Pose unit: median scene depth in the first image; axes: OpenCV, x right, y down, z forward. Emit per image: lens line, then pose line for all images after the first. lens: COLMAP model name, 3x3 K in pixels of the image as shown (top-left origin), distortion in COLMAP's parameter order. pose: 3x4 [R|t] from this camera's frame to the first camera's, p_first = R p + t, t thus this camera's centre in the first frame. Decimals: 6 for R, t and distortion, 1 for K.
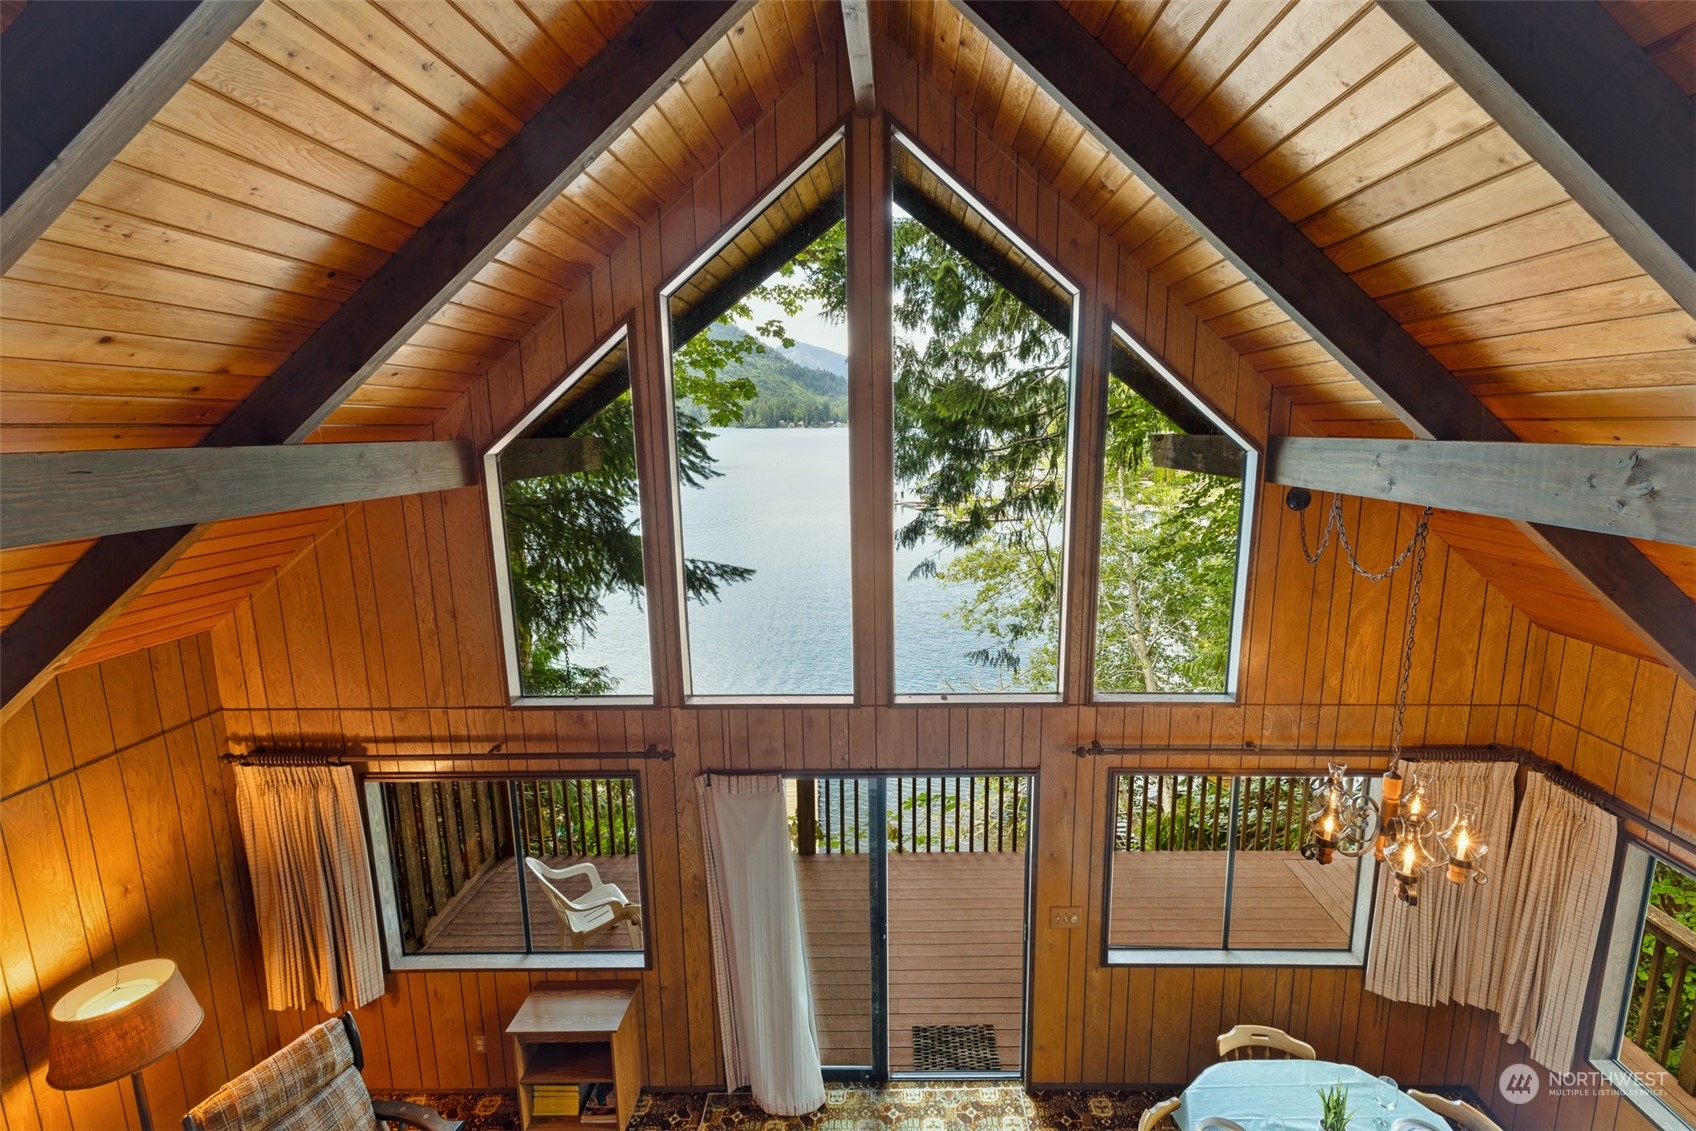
lens RADIAL K [[751.0, 0, 898.5], [0, 751.0, 557.9], [0, 0, 1]] dist [0.001290, -0.000565]
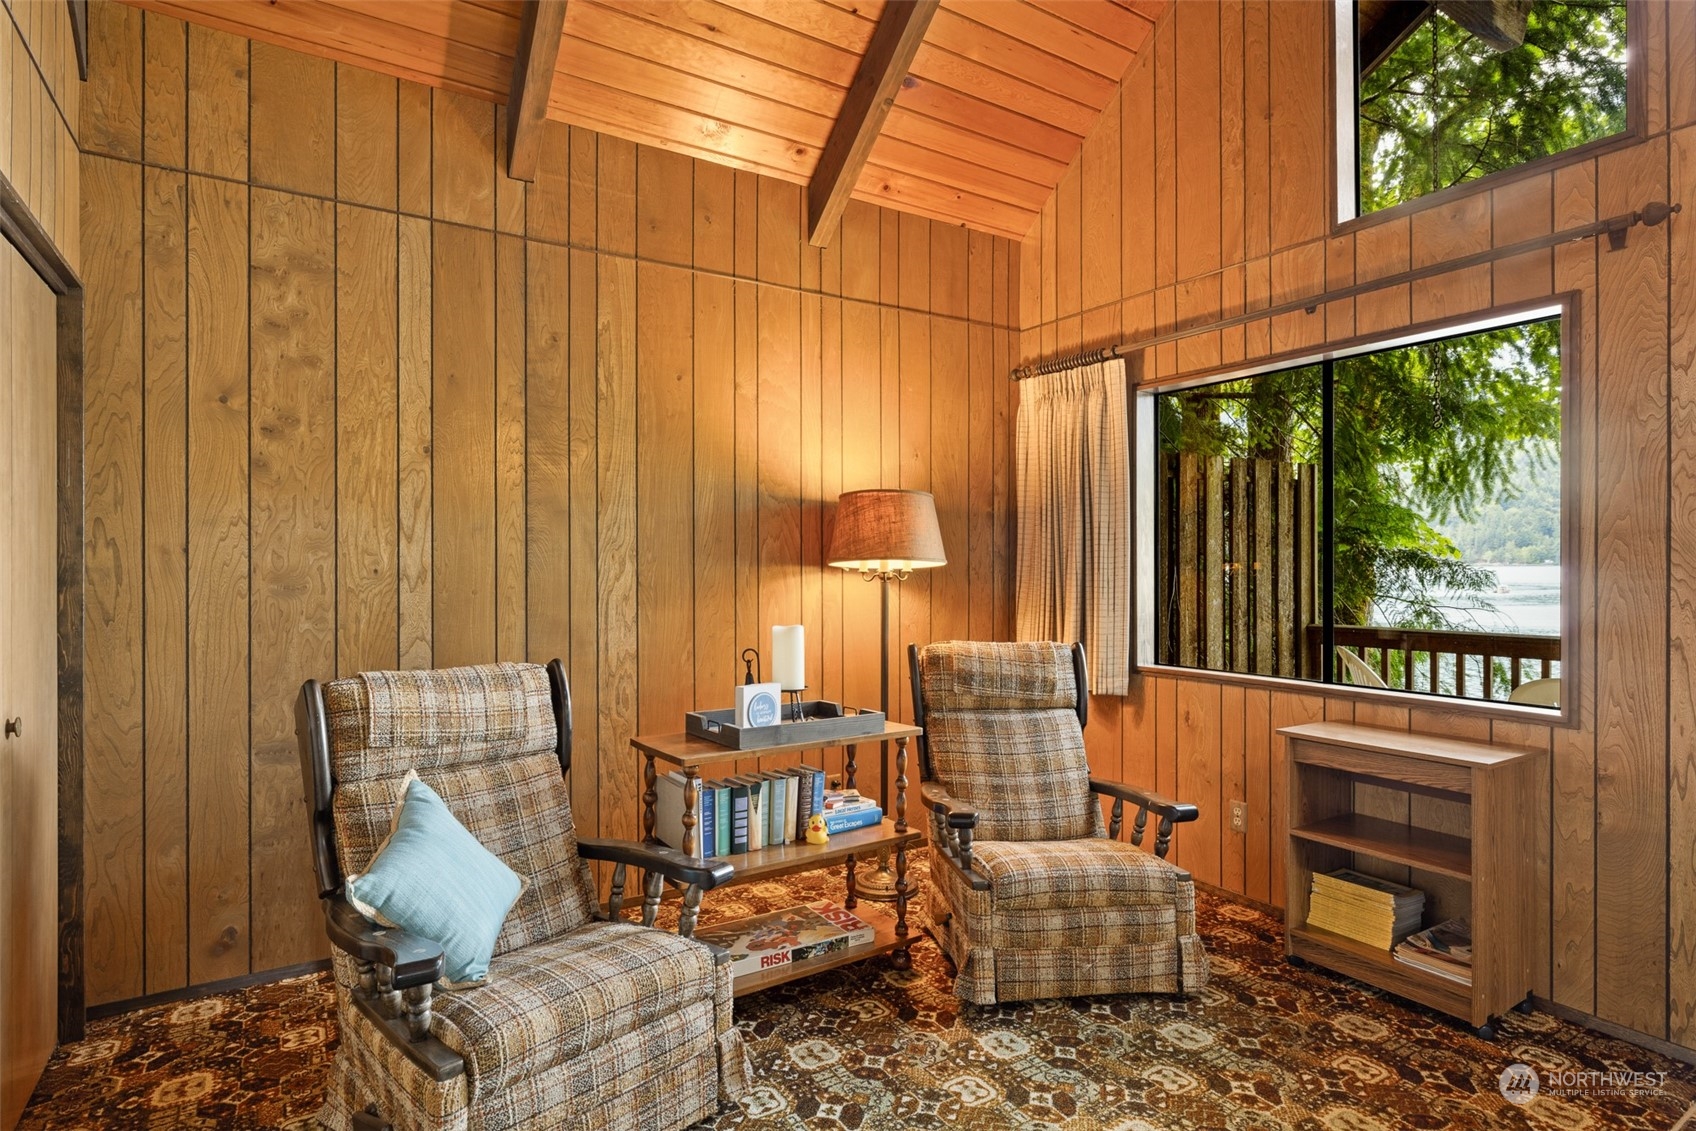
lens RADIAL K [[881.9, 0, 851.4], [0, 881.9, 560.4], [0, 0, 1]] dist [0.001941, 0.001040]
pose [[0.539203, 0.000325, -0.842176, -0.110357], [-0.151745, 0.983671, -0.096775, 0.616200], [0.828392, 0.179977, 0.530447, 0.317425]]
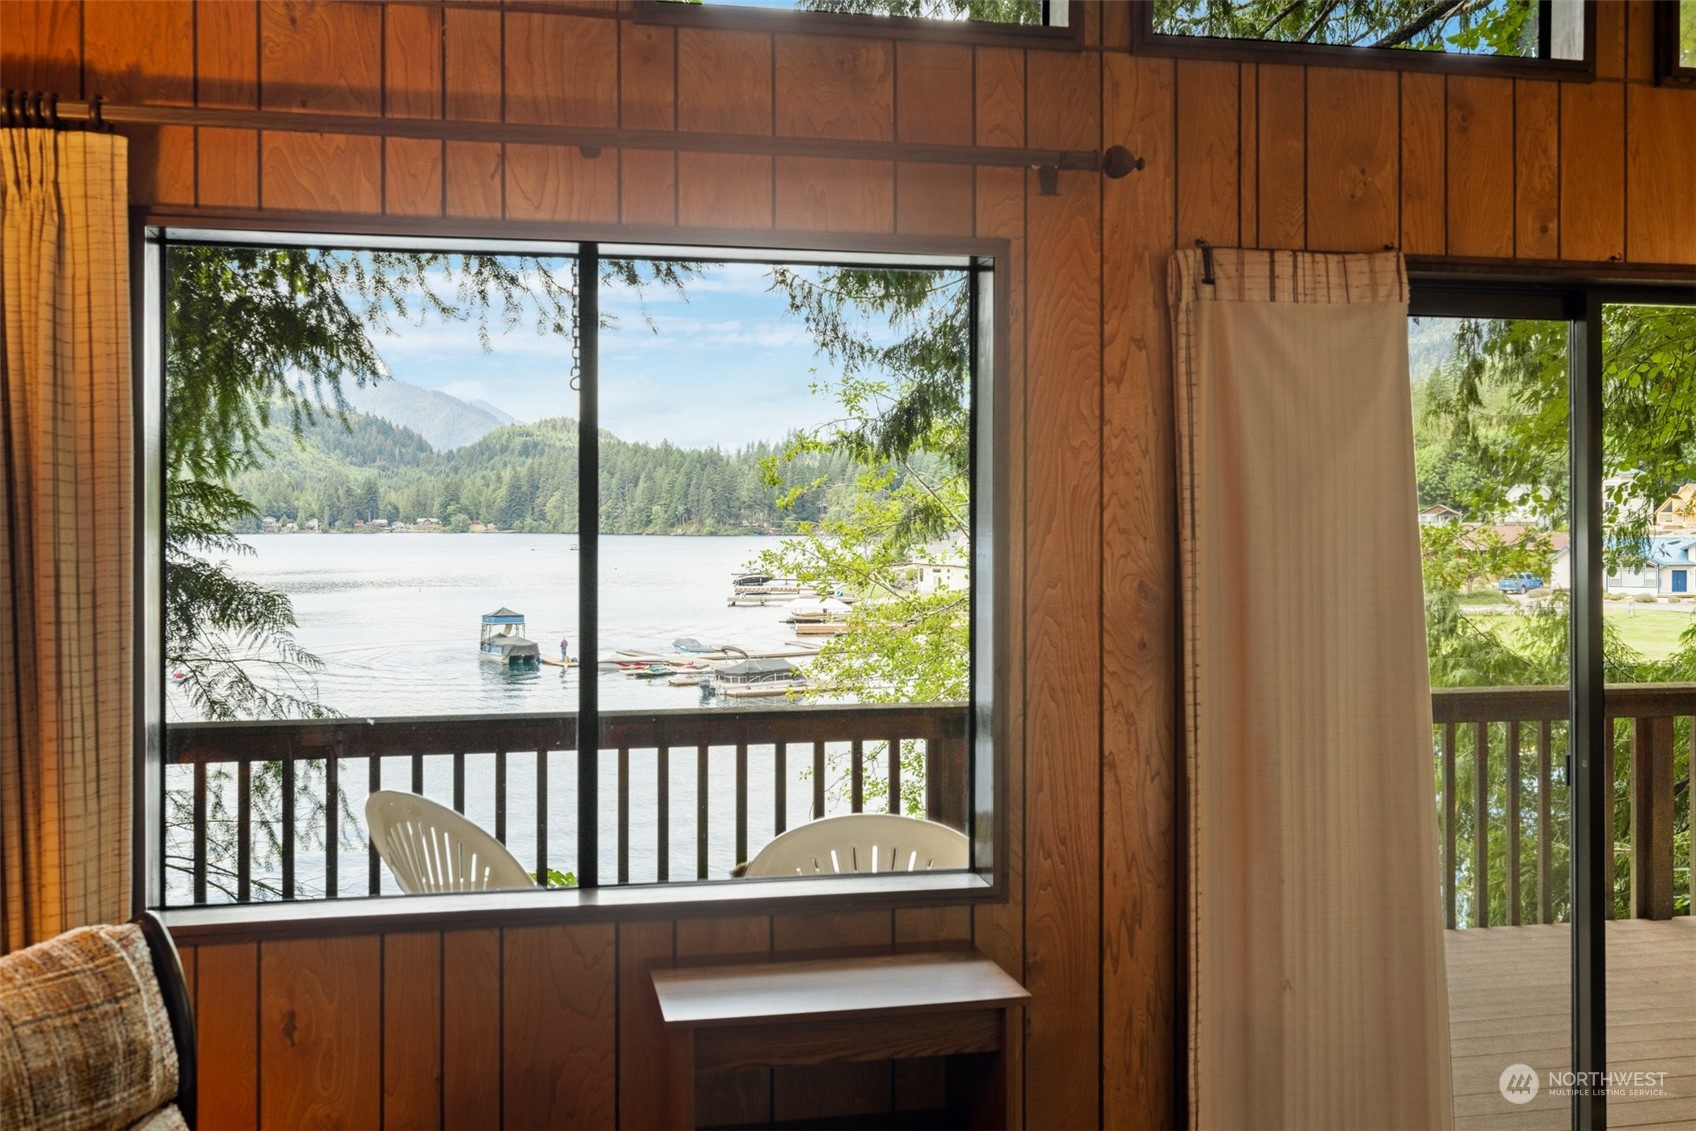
lens RADIAL K [[1593.0, 0, 846.9], [0, 1593.0, 540.0], [0, 0, 1]] dist [0.003551, 0.001152]
pose [[0.980089, 0.002825, 0.198541, -0.575862], [0.031326, 0.985177, -0.168656, 0.552584], [-0.196074, 0.171517, 0.965472, 0.357626]]
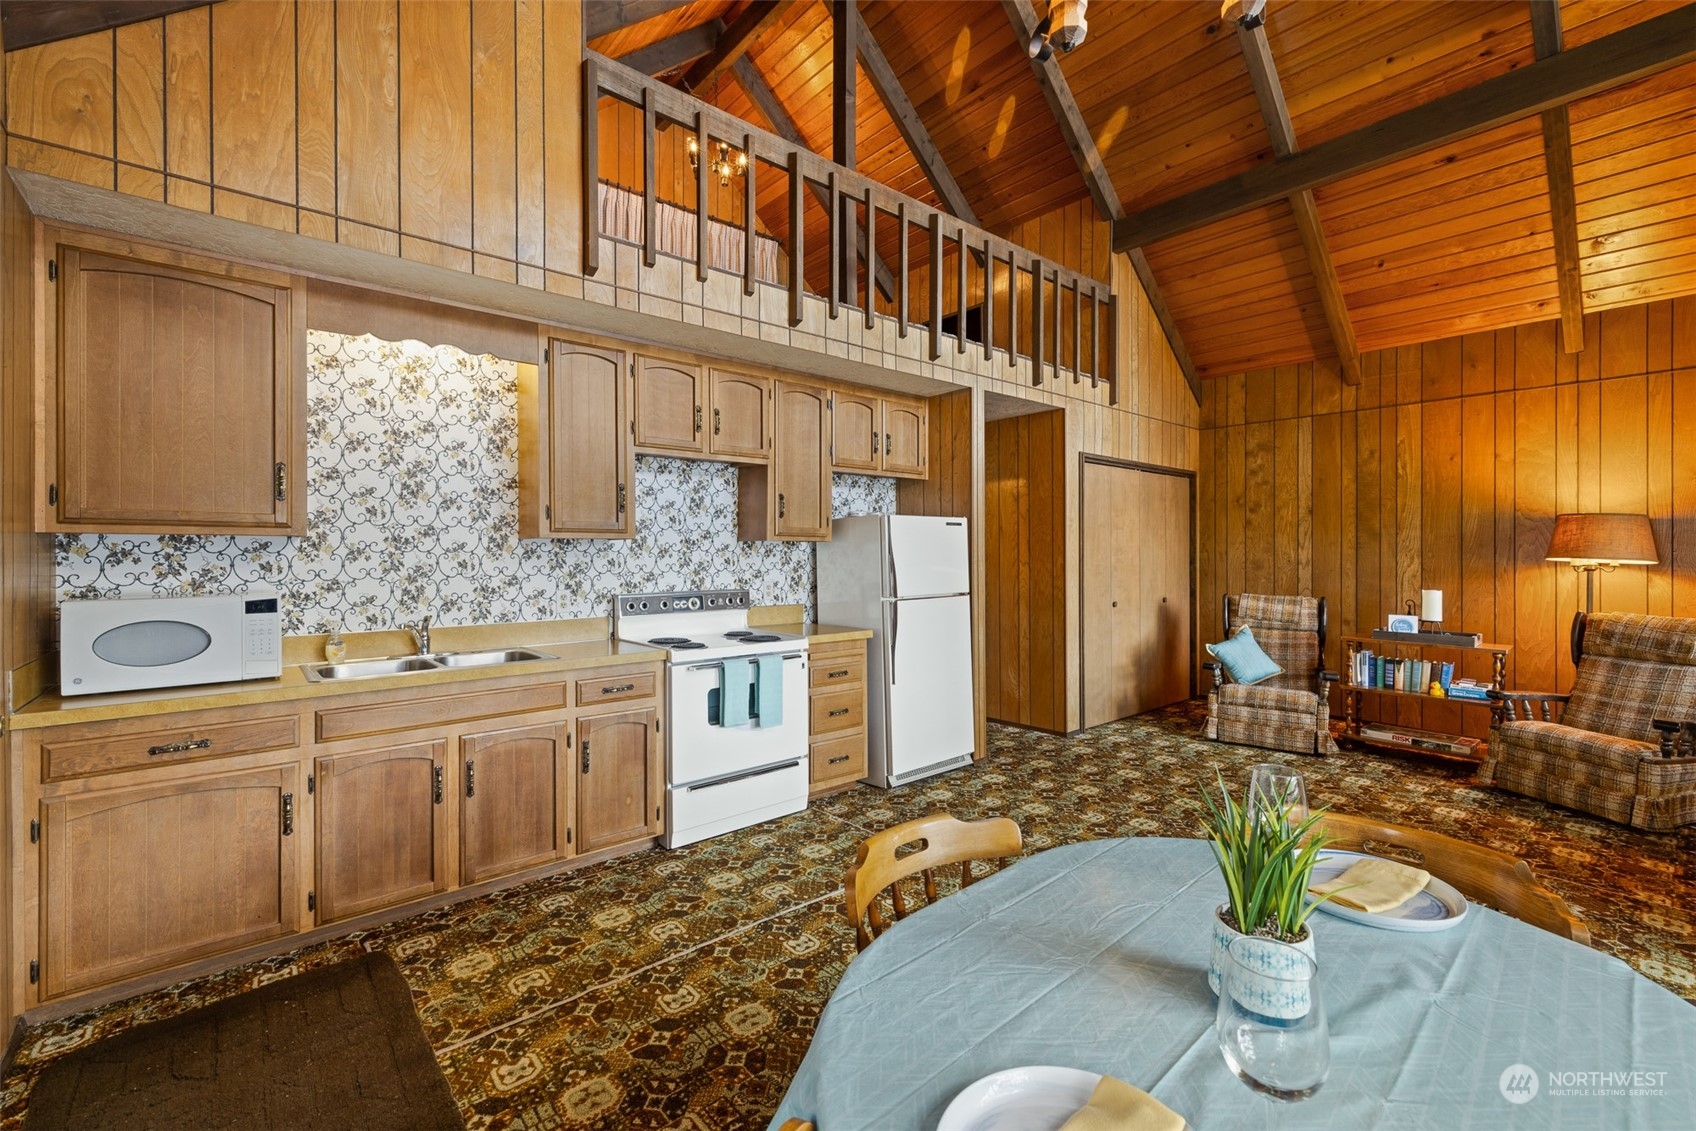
lens RADIAL K [[719.0, 0, 849.1], [0, 719.0, 552.4], [0, 0, 1]] dist [0.001668, 0.000089]
pose [[-0.757964, 0.005426, -0.652274, 0.736847], [-0.112892, 0.983785, 0.139367, 0.492913], [0.642453, 0.179271, -0.745061, 0.896732]]
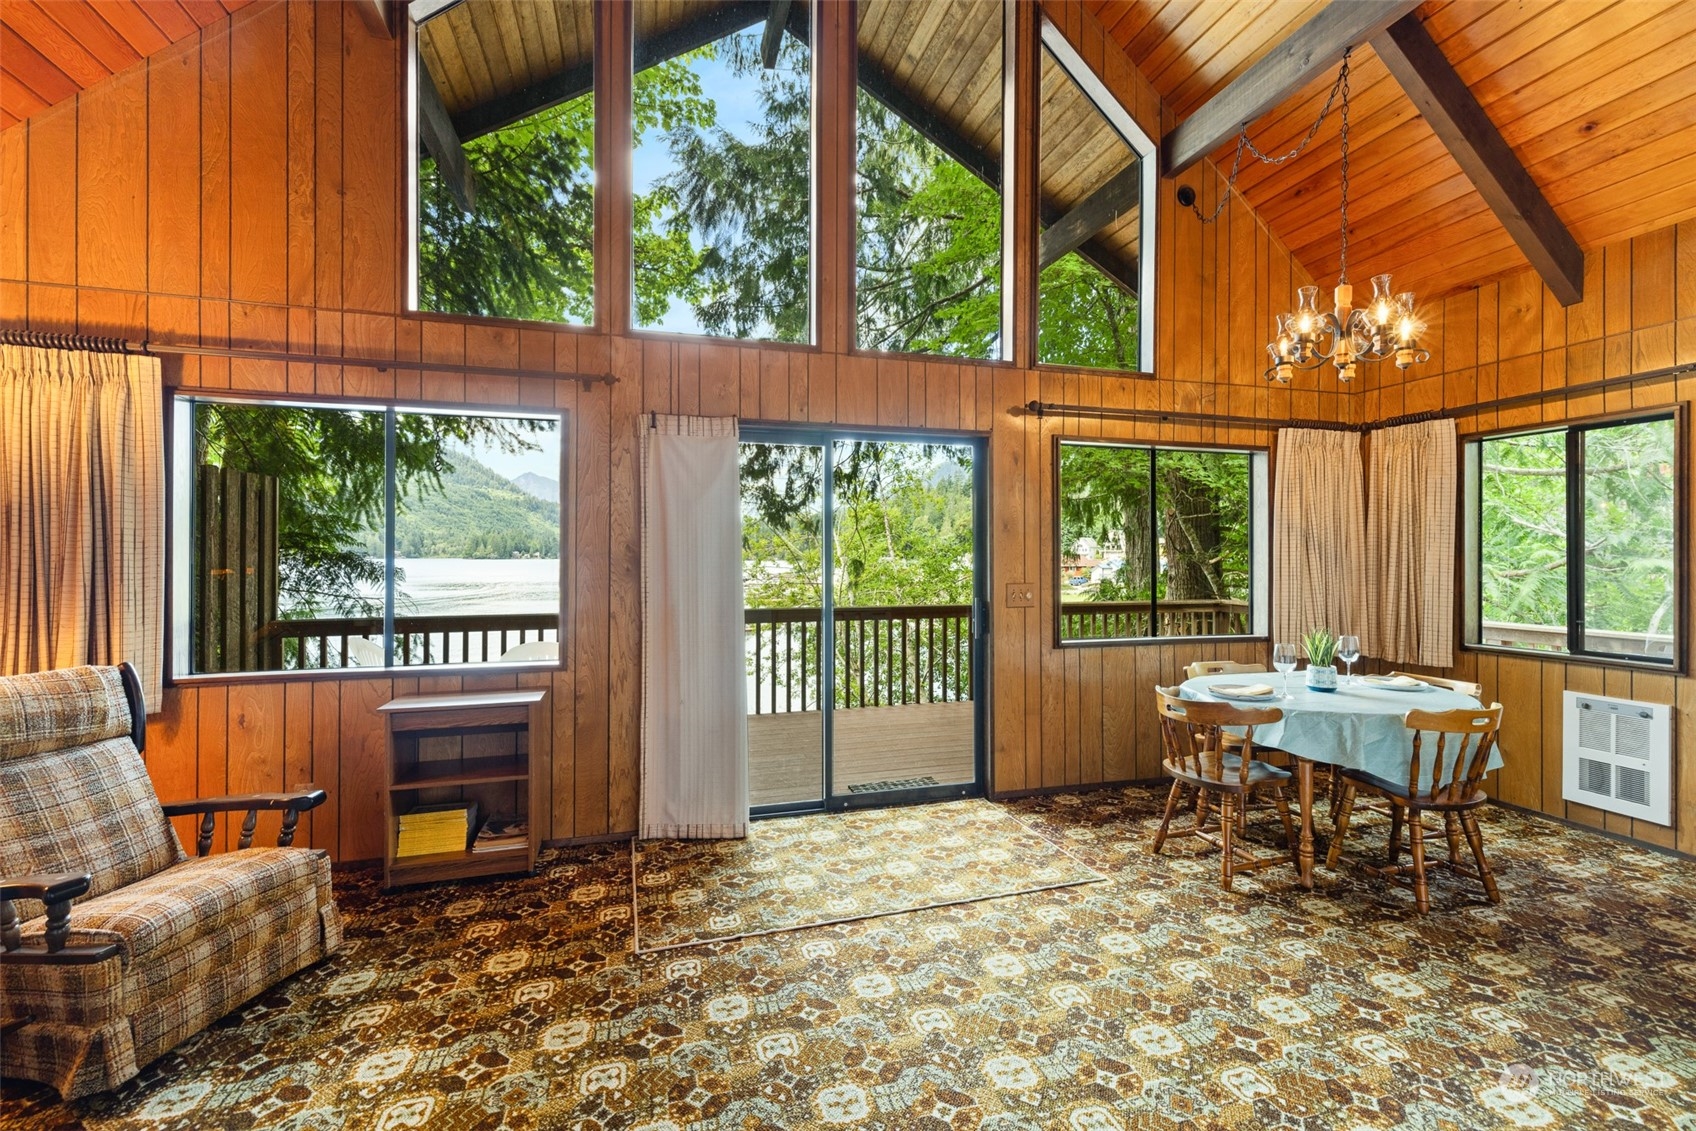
lens RADIAL K [[721.5, 0, 851.0], [0, 721.5, 555.7], [0, 0, 1]] dist [0.002580, 0.000045]
pose [[0.959729, 0.006206, 0.280860, -0.274860], [0.044772, 0.983599, -0.174727, 0.625578], [-0.277337, 0.180265, 0.943710, 0.171641]]
